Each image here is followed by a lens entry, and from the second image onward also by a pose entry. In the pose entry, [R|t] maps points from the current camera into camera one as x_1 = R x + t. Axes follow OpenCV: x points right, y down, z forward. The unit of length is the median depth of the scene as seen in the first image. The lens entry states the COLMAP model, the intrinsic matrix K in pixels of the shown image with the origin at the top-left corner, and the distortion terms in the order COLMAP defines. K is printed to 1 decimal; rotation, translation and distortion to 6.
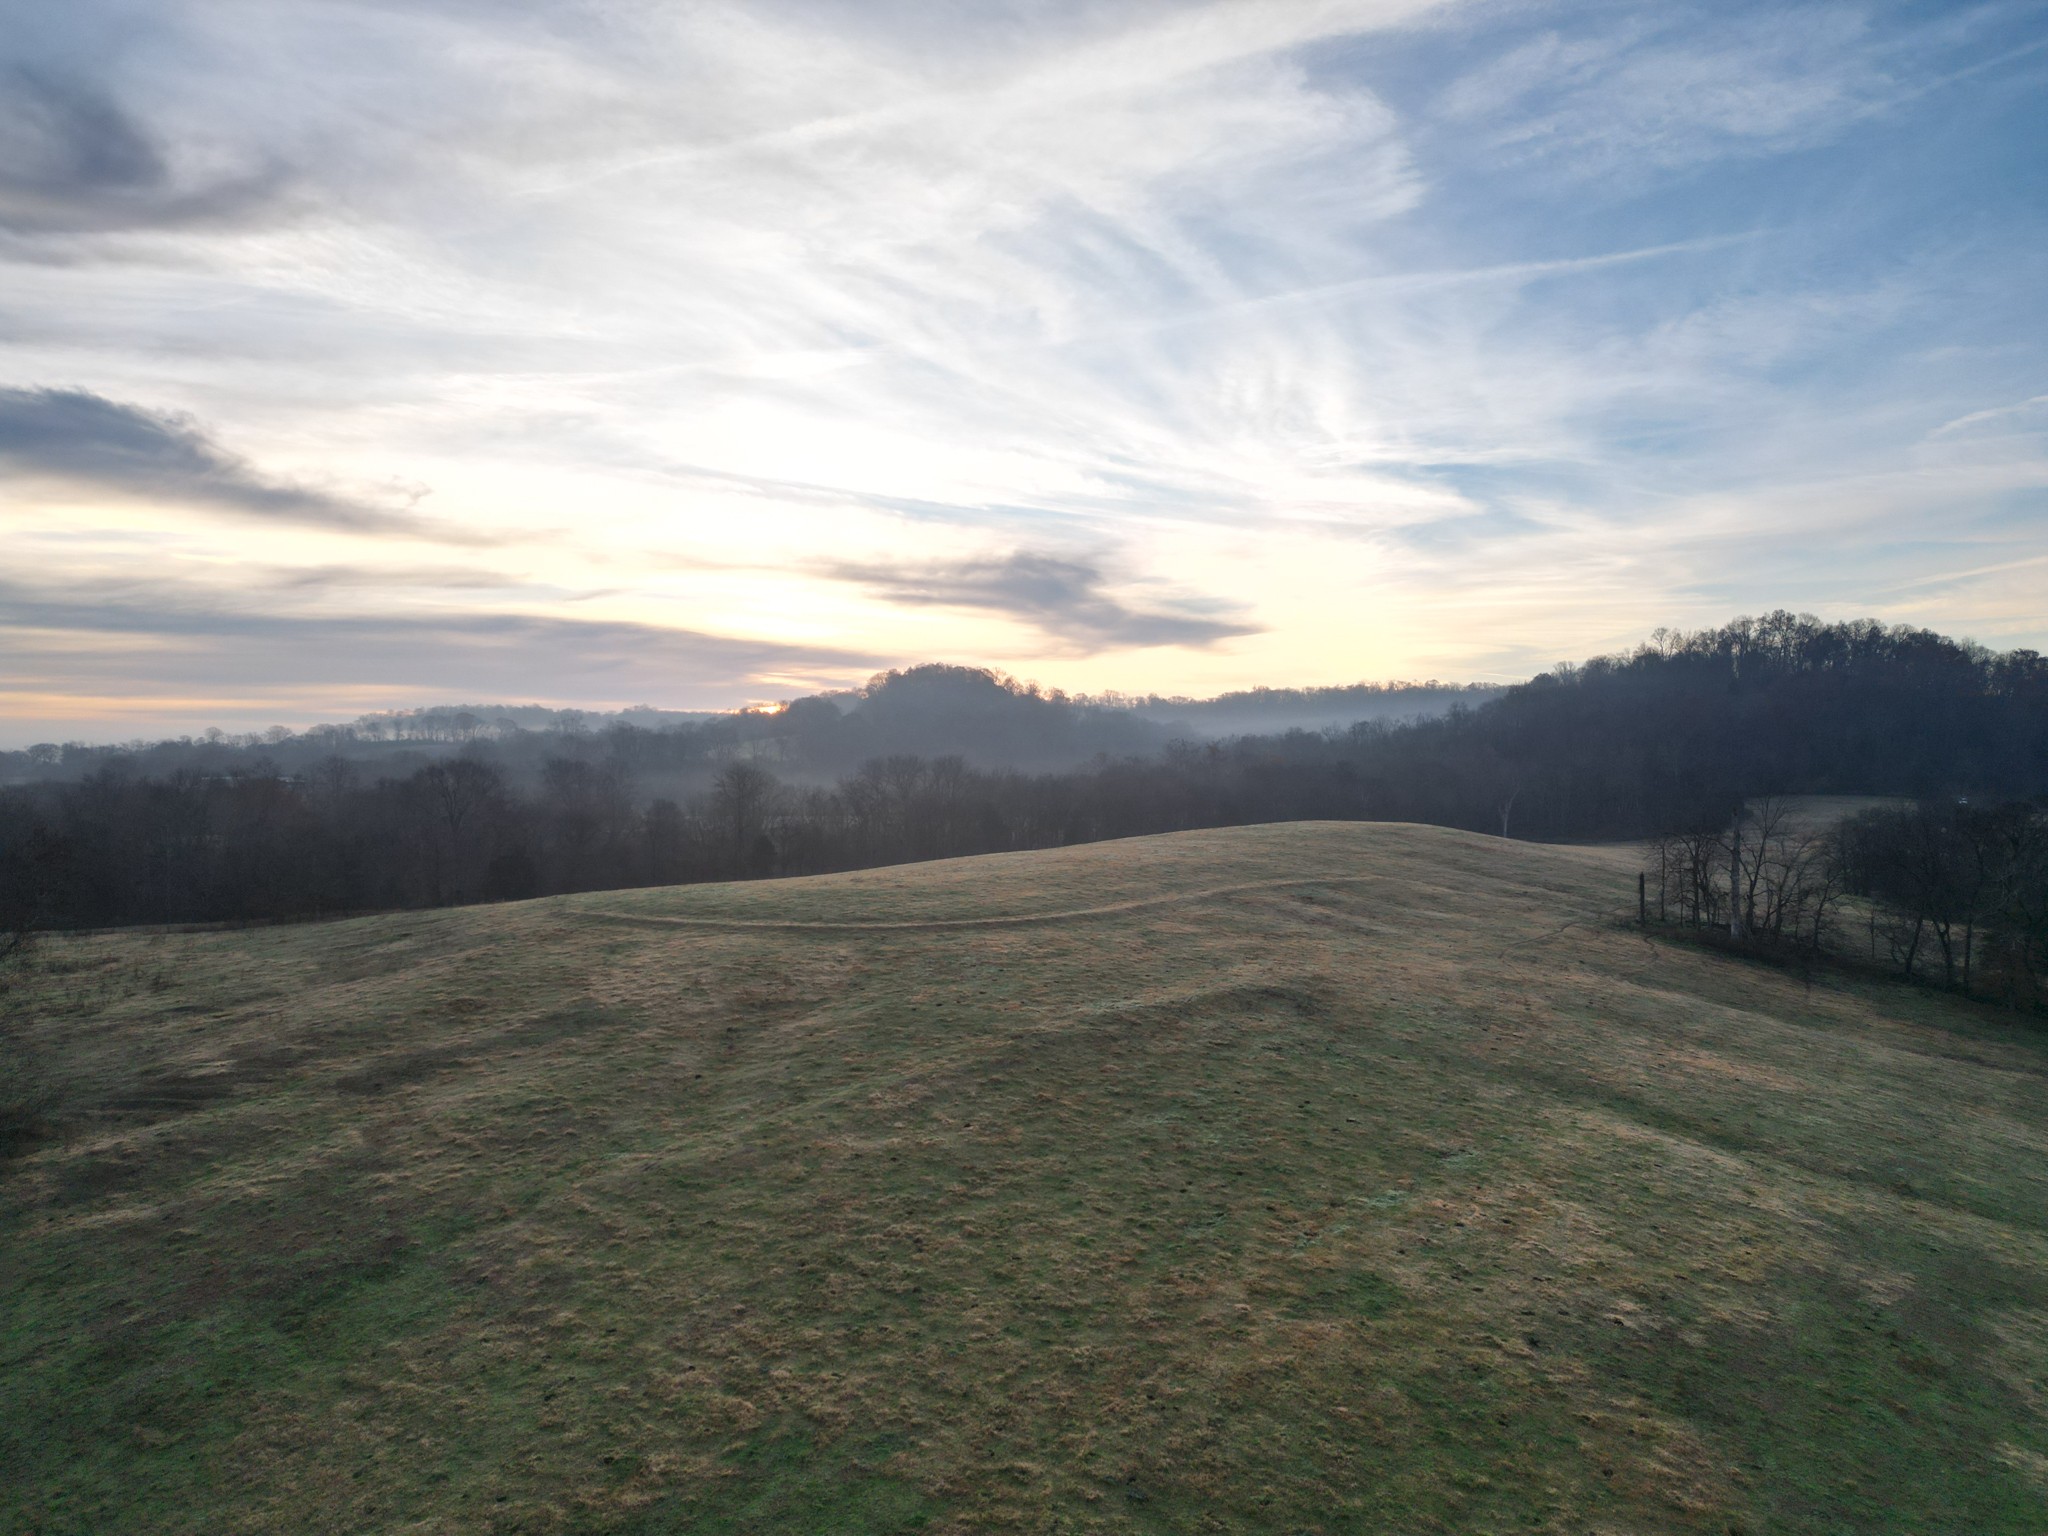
lens RADIAL K [[1463.5, 0, 1024.0], [0, 1463.5, 768.0], [0, 0, 1]] dist [0.062482, -0.007471]
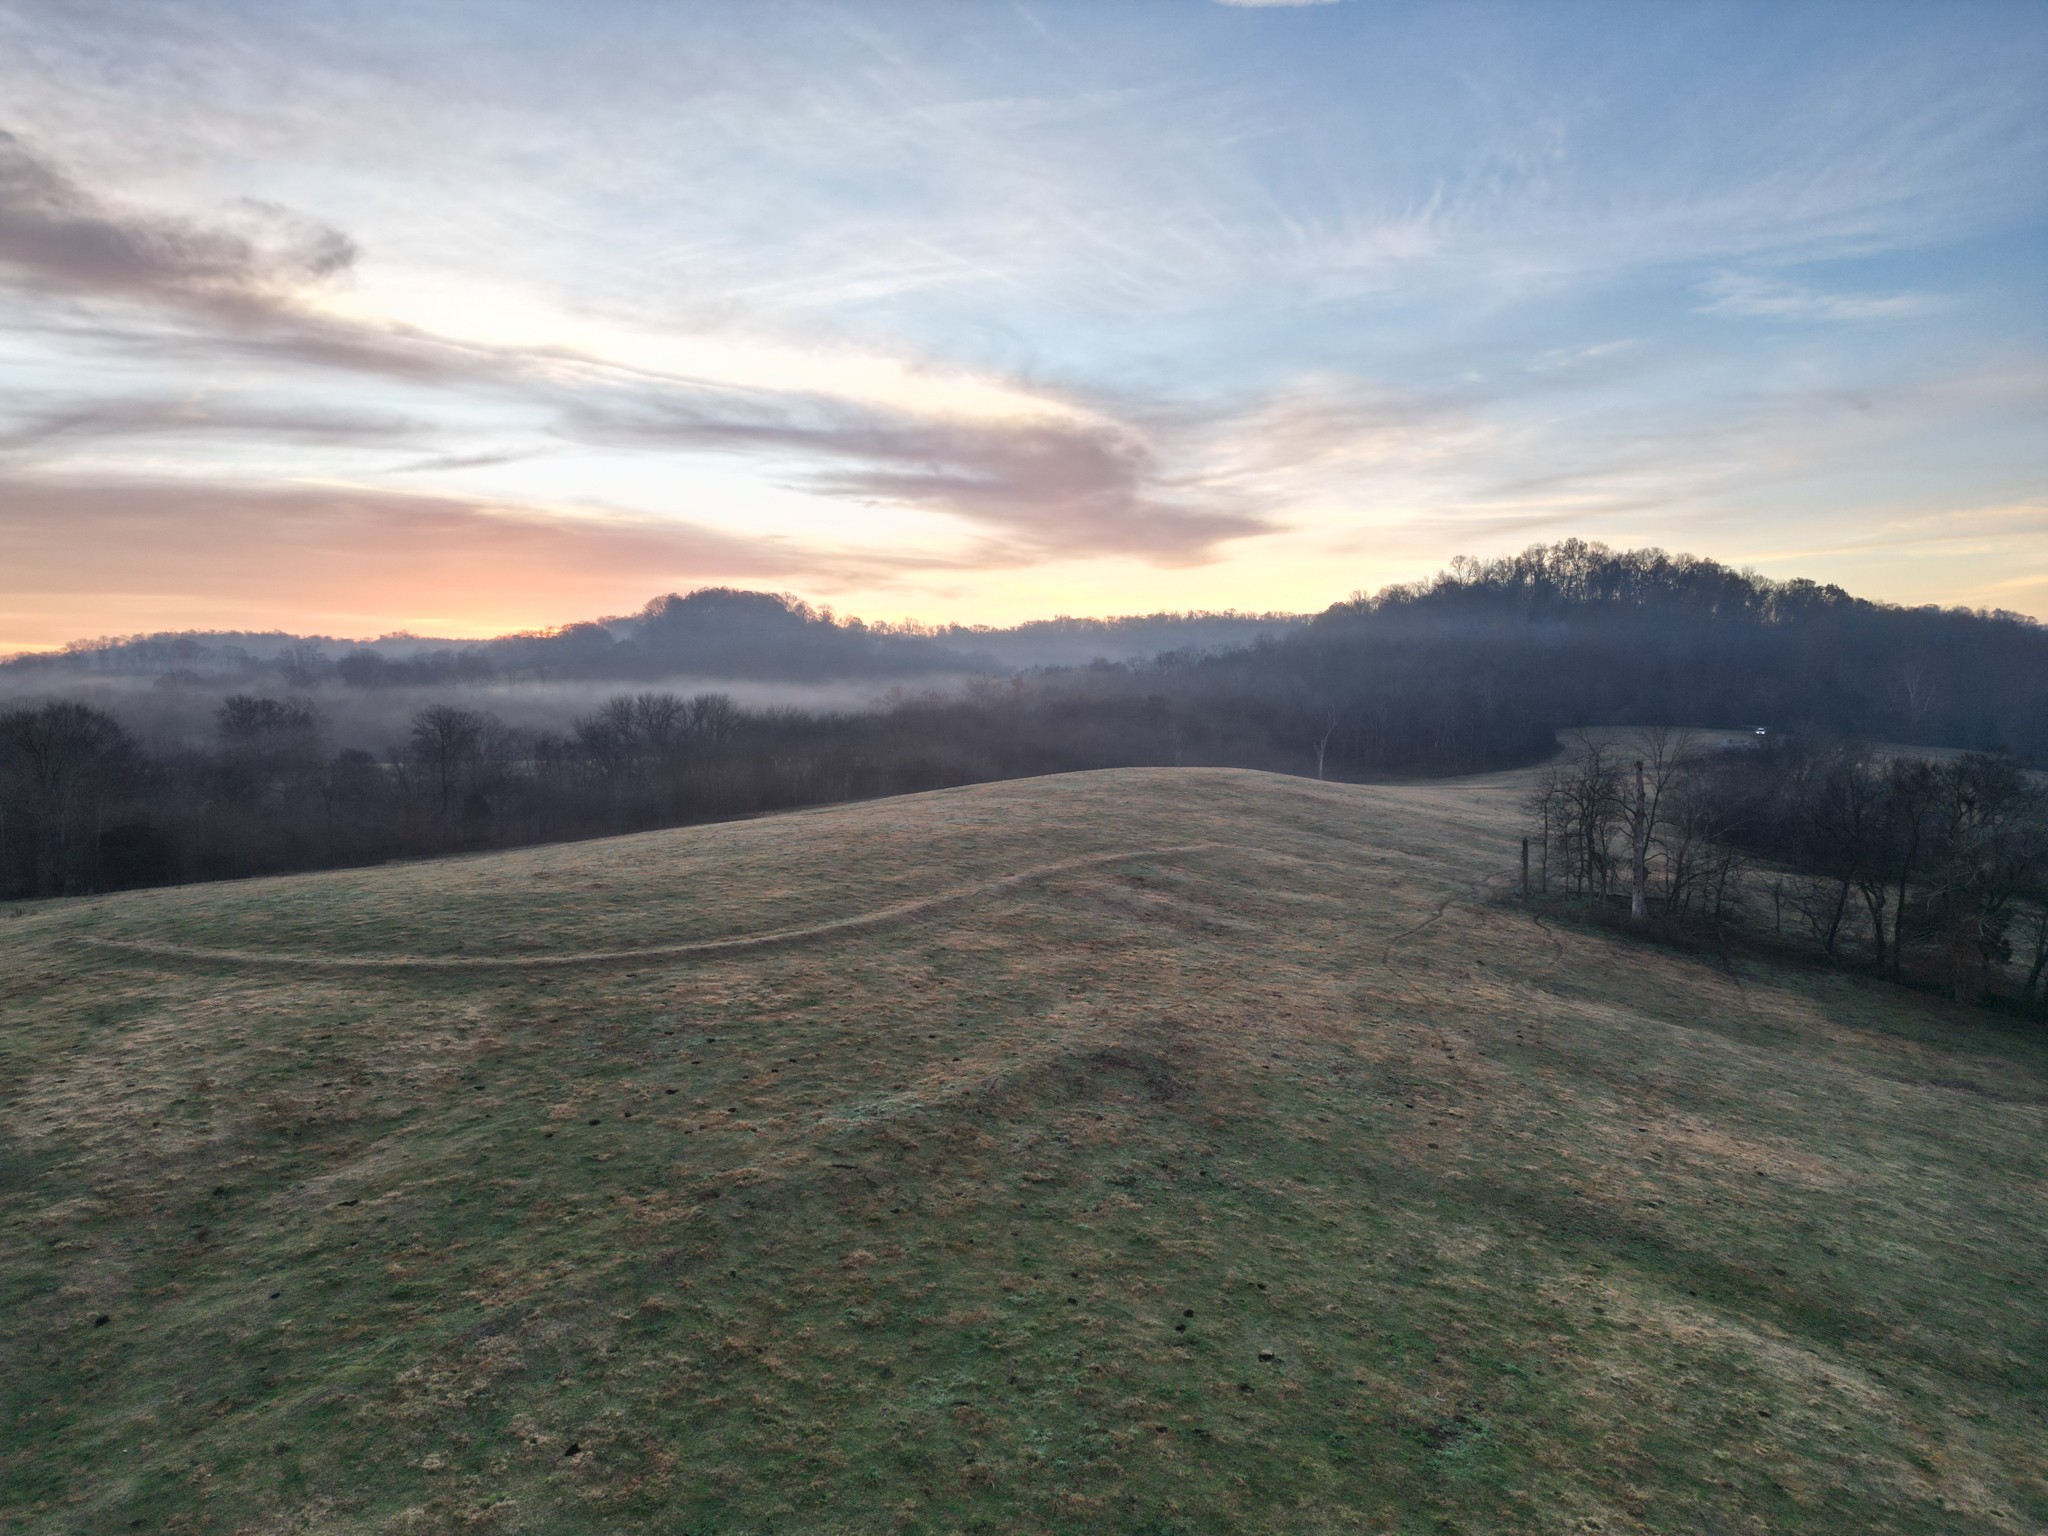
lens RADIAL K [[1449.0, 0, 1036.2], [0, 1449.0, 771.8], [0, 0, 1]] dist [0.152802, -0.183826]
pose [[0.989757, -0.012617, 0.142207, 0.032024], [0.005195, 0.998611, 0.052439, -0.015474], [-0.142671, -0.051163, 0.988447, 0.280126]]
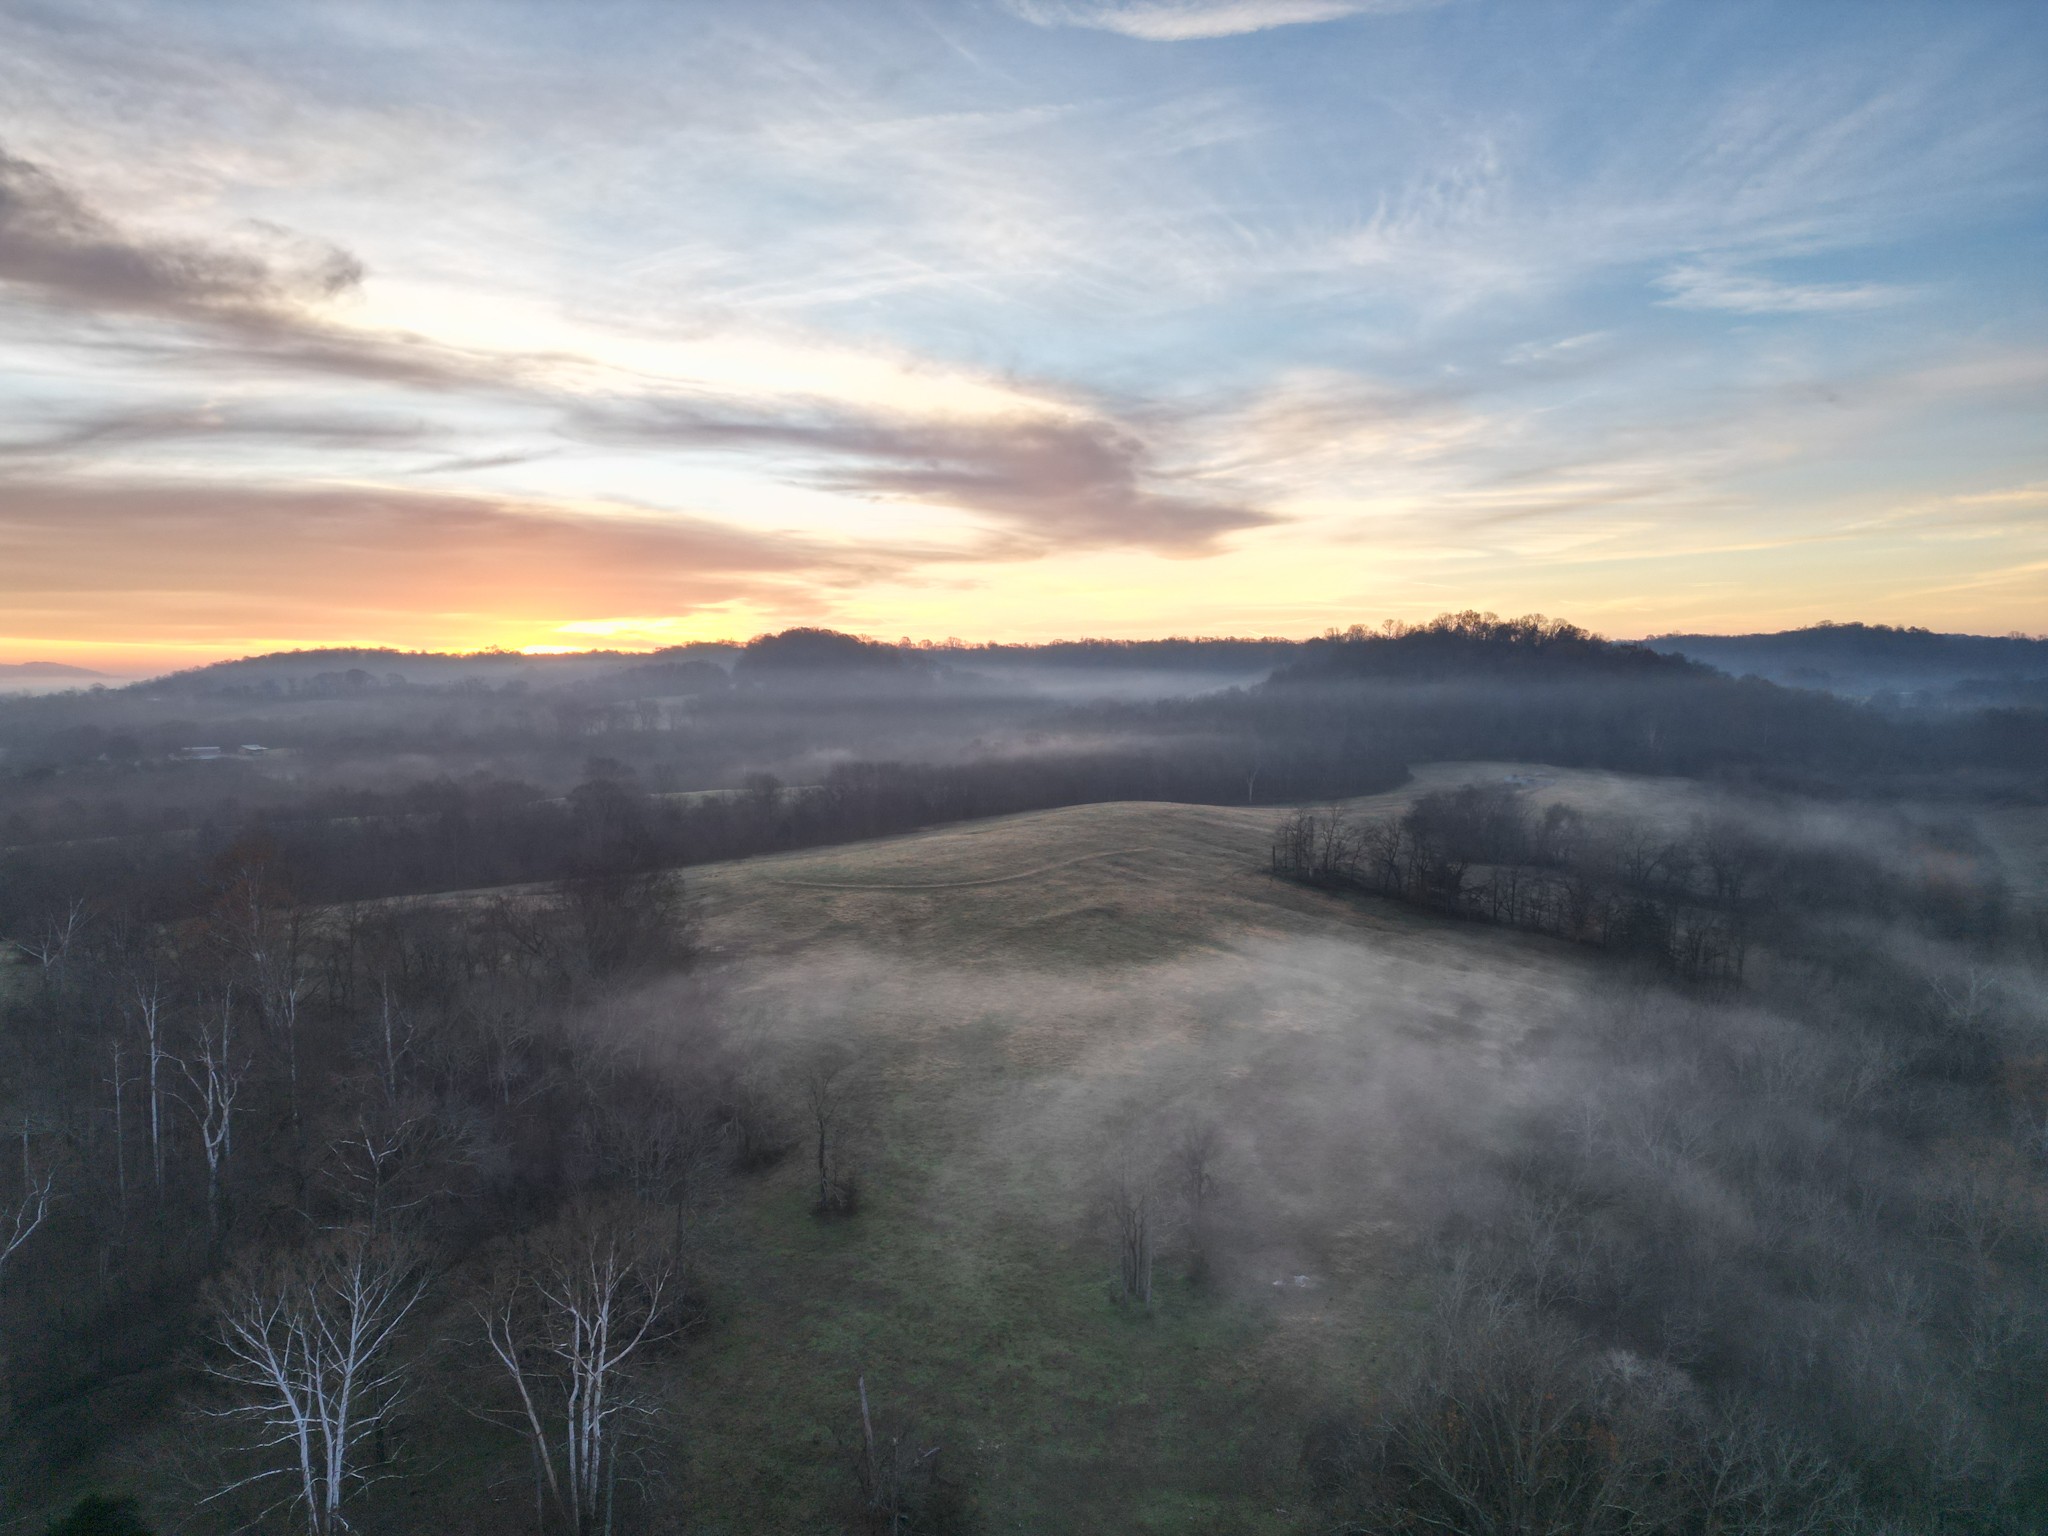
lens RADIAL K [[1449.0, 0, 1036.2], [0, 1449.0, 771.8], [0, 0, 1]] dist [0.152802, -0.183826]
pose [[0.992083, -0.017700, 0.124331, -0.211631], [0.010371, 0.998184, 0.059345, -0.202402], [-0.125155, -0.057586, 0.990465, -1.254717]]
